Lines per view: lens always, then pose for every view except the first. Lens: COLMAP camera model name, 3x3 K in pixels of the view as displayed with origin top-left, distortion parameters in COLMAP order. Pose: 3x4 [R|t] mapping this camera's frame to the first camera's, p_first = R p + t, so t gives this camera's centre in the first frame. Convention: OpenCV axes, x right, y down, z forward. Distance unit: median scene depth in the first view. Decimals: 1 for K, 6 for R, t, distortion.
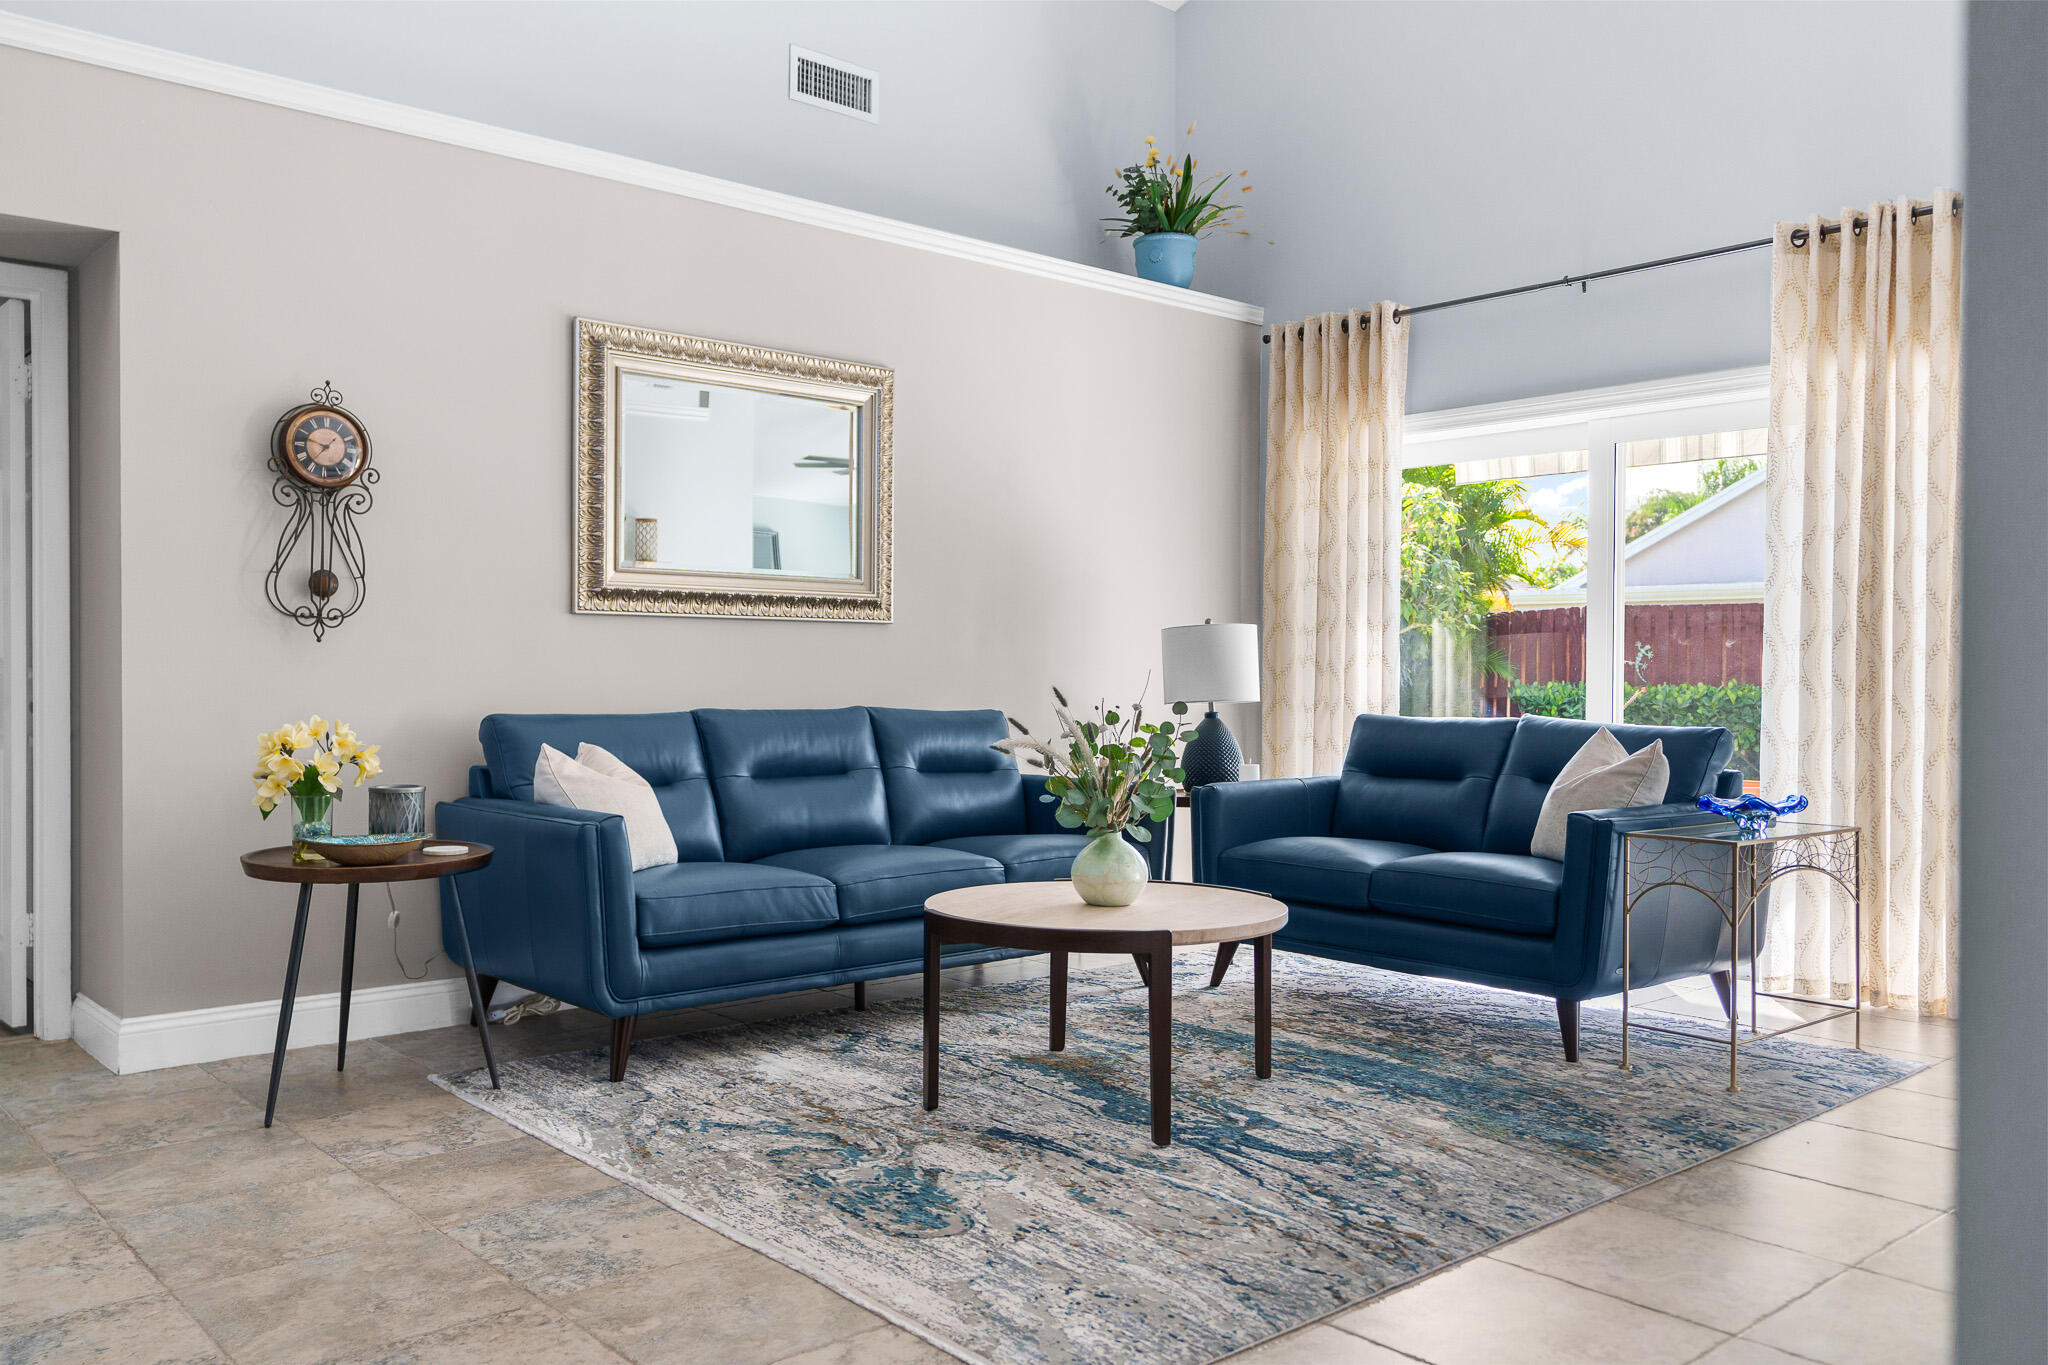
lens RADIAL K [[1627.9, 0, 1024.0], [0, 1627.9, 677.8], [0, 0, 1]] dist [0.007738, 0.001496]
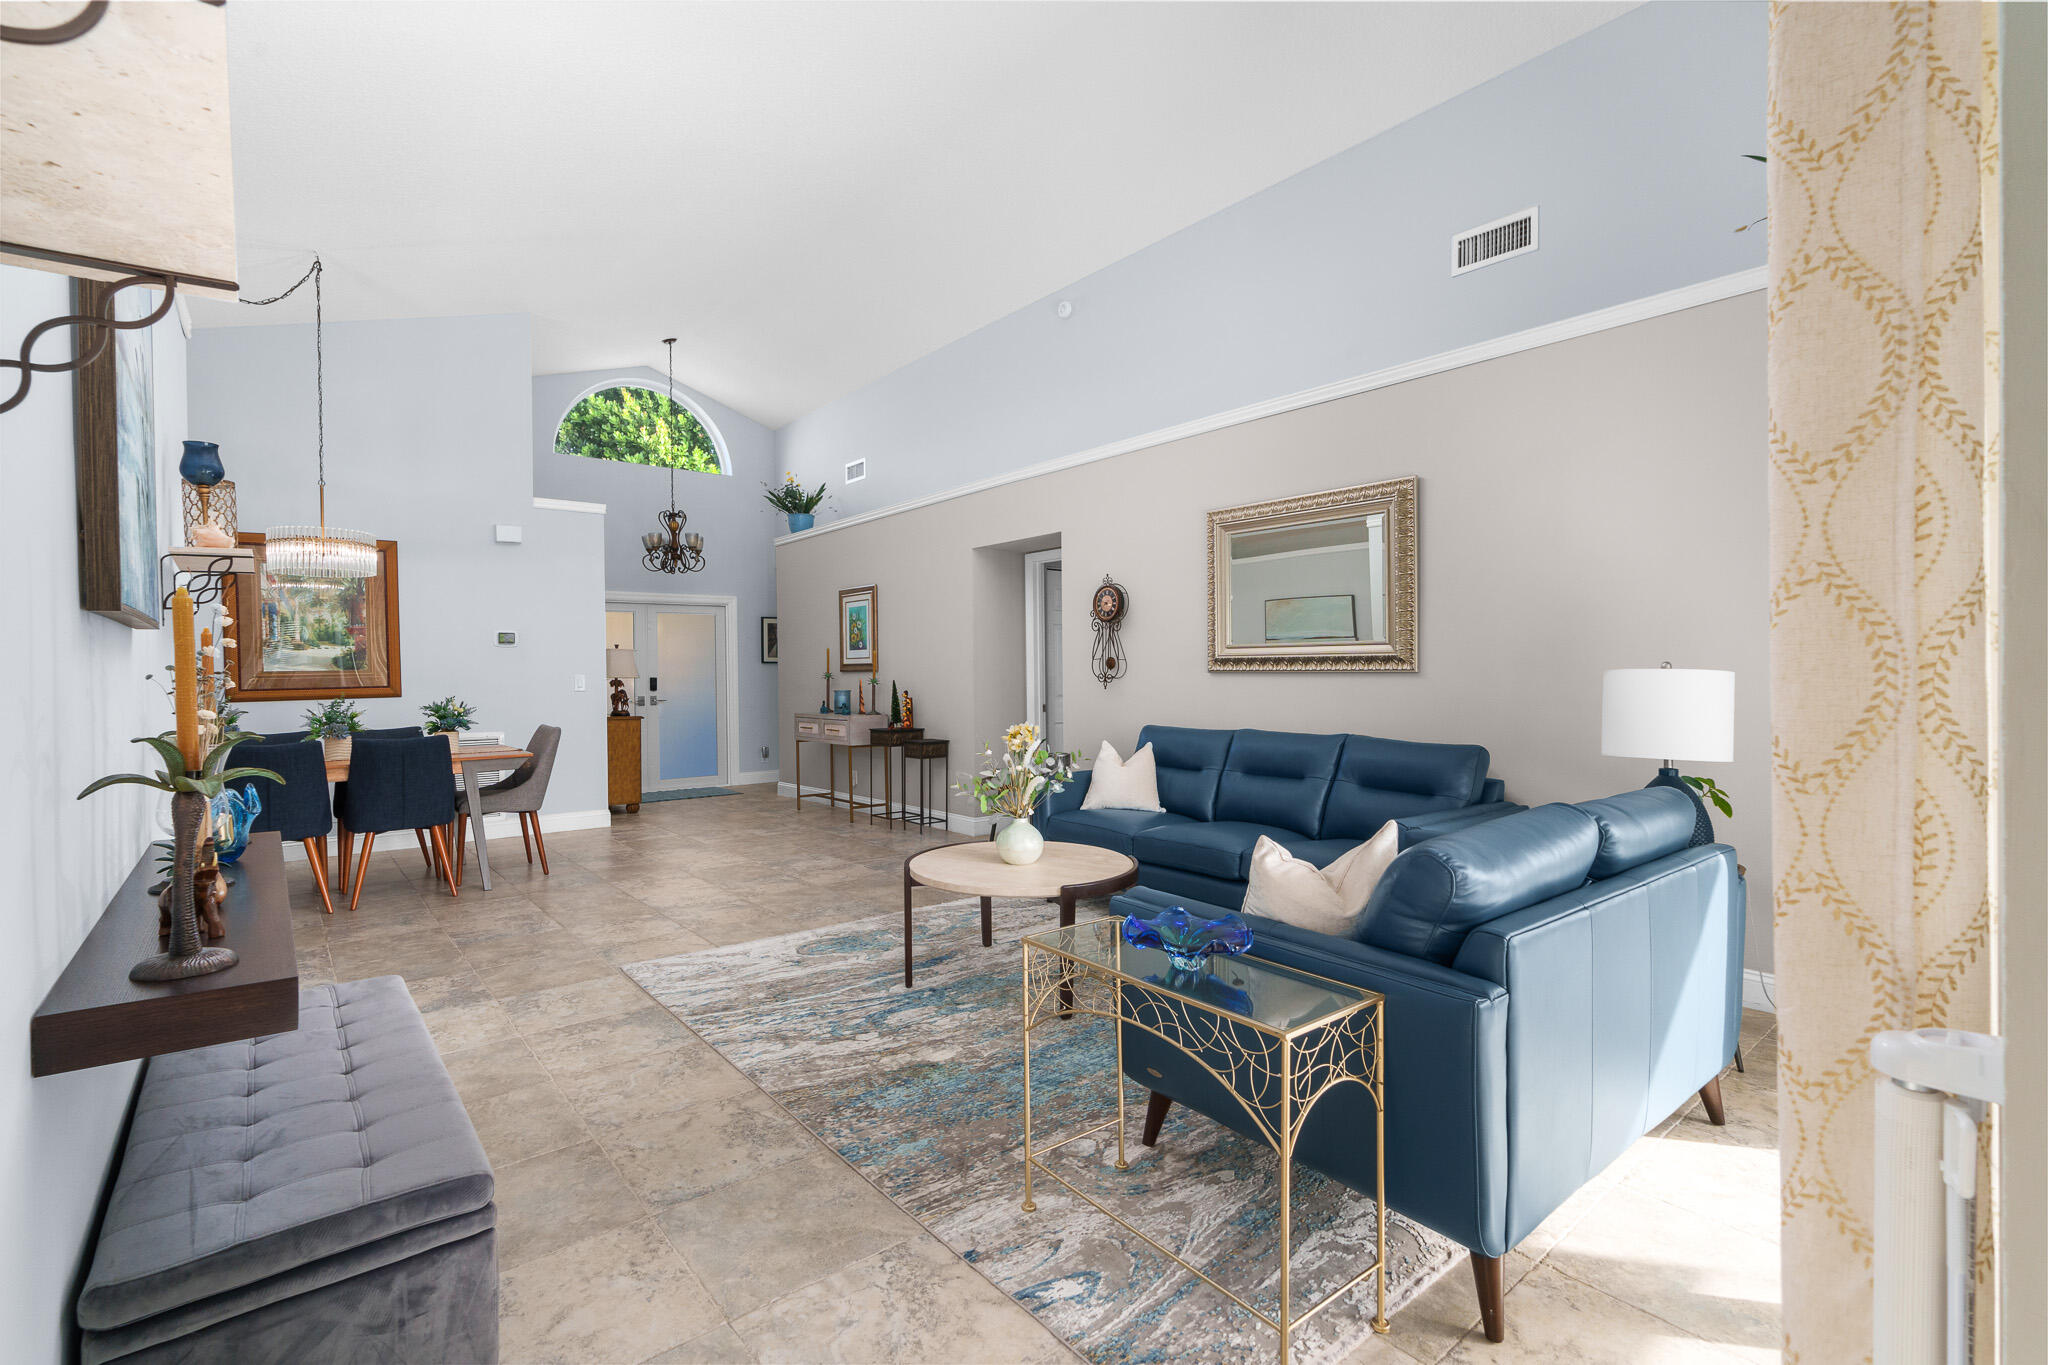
lens RADIAL K [[933.4, 0, 1010.2], [0, 933.4, 678.4], [0, 0, 1]] dist [-0.004878, -0.001096]
pose [[-0.046329, 0.003546, -0.998920, 0.870206], [-0.001382, 0.999993, 0.003614, -0.040593], [0.998925, 0.001548, -0.046324, 0.923511]]
